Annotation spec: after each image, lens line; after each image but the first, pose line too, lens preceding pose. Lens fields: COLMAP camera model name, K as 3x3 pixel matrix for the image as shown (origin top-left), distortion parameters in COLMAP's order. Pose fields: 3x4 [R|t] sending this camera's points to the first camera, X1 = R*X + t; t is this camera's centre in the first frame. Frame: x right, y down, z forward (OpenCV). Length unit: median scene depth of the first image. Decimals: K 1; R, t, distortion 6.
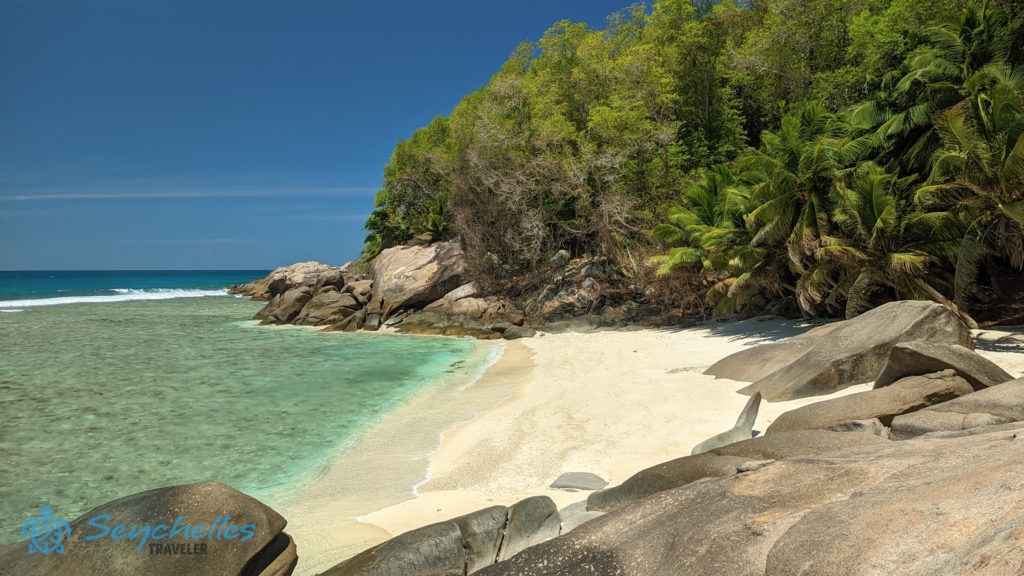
lens RADIAL K [[702.0, 0, 512.0], [0, 702.0, 288.0], [0, 0, 1]] dist [0.031836, -0.002716]
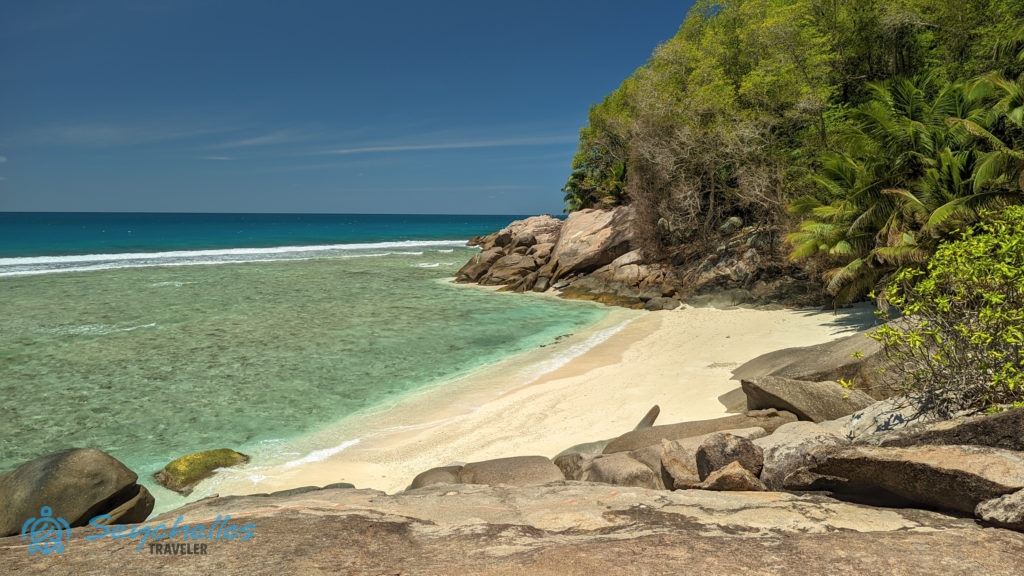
lens RADIAL K [[702.0, 0, 512.0], [0, 702.0, 288.0], [0, 0, 1]] dist [0.031836, -0.002716]
pose [[0.934371, 0.042364, -0.353775, 0.138194], [-0.015445, 0.996789, 0.078571, -0.029864], [0.355967, -0.067950, 0.932025, -0.015793]]
